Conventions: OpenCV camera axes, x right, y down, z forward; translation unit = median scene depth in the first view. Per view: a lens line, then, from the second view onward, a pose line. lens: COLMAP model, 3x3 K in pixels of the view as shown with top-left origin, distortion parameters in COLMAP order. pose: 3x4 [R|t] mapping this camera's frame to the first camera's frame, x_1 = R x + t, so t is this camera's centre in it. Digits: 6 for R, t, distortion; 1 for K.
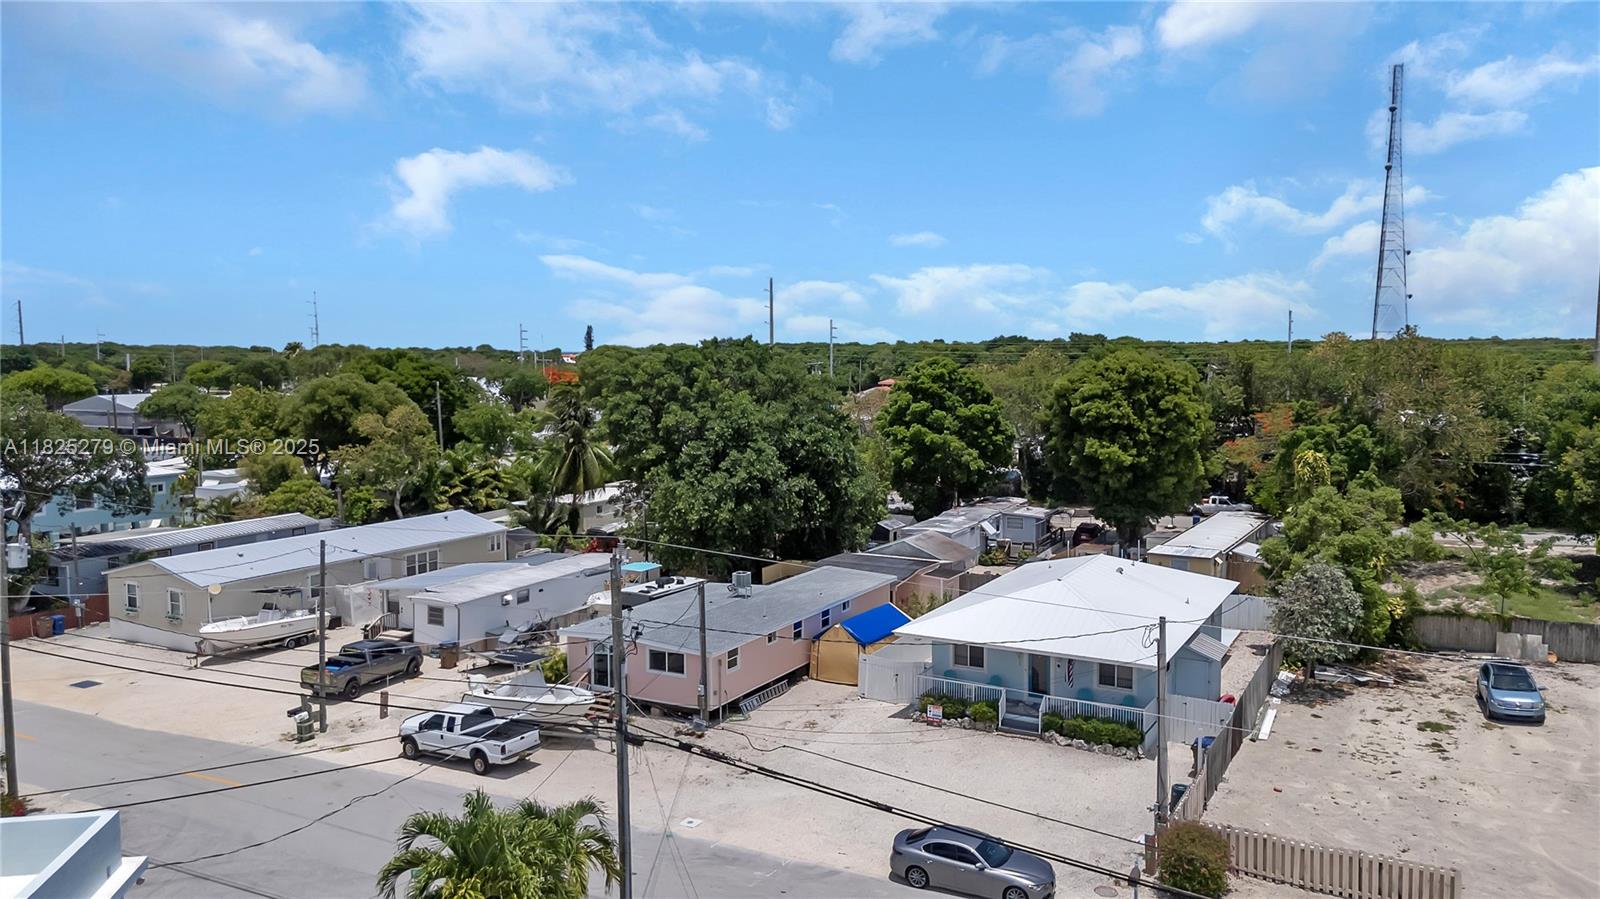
lens RADIAL K [[1174.7, 0, 802.3], [0, 1174.7, 444.8], [0, 0, 1]] dist [0.078595, -0.075408]
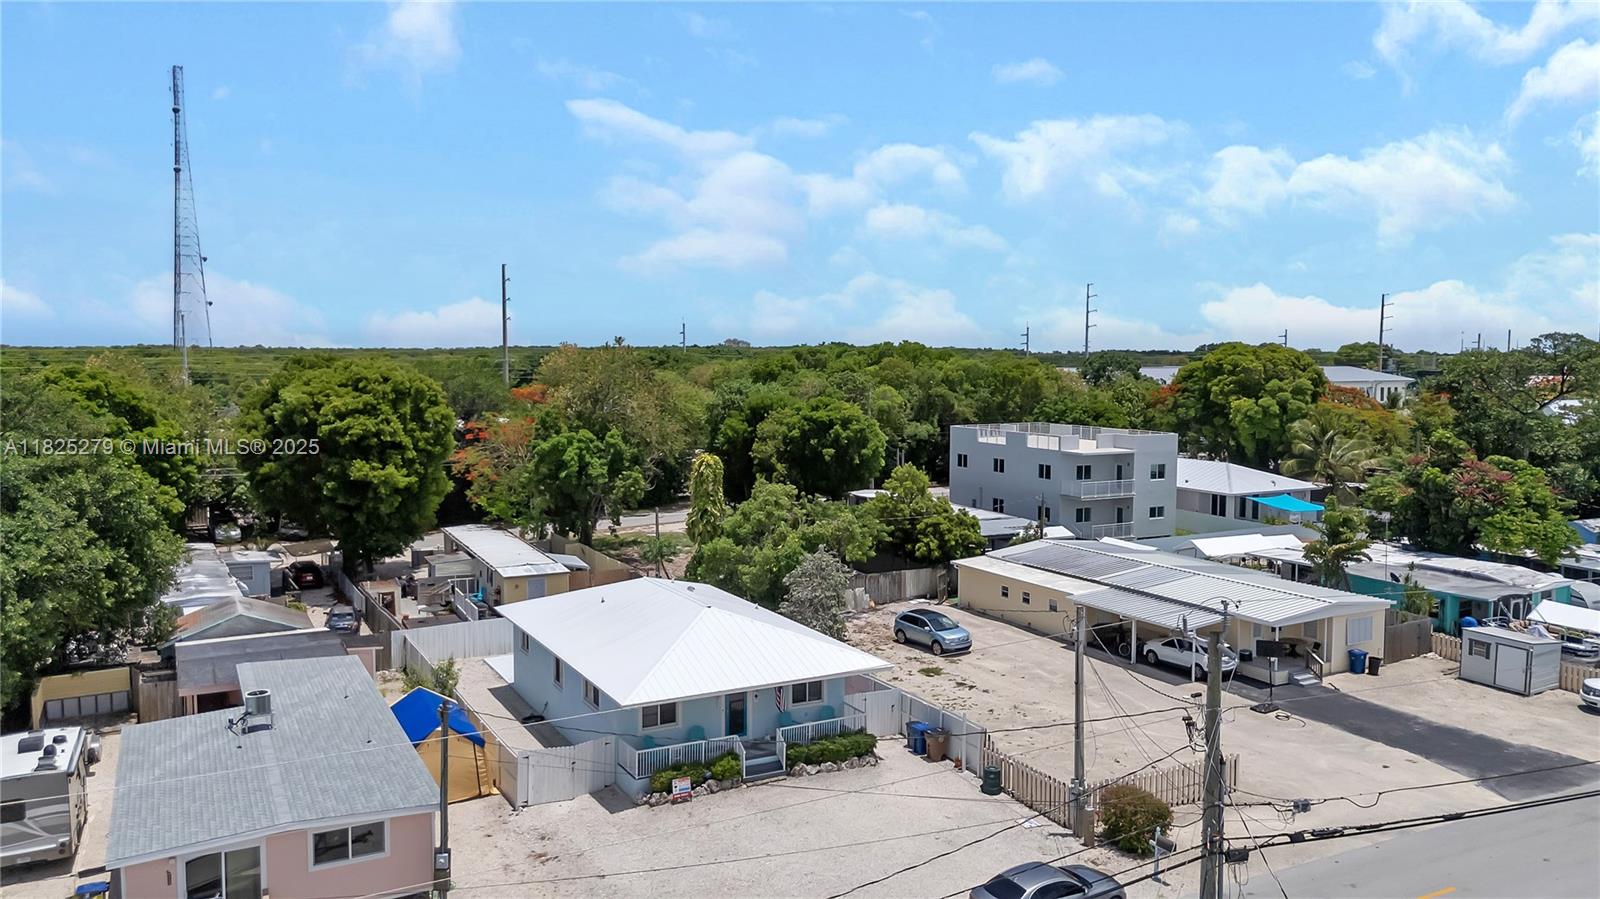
lens RADIAL K [[1174.7, 0, 804.8], [0, 1174.7, 438.7], [0, 0, 1]] dist [0.078595, -0.075408]
pose [[0.540856, -0.054061, 0.839376, -0.349207], [0.063386, 0.997714, 0.023416, -0.023500], [-0.838723, 0.040540, 0.543047, 0.294678]]
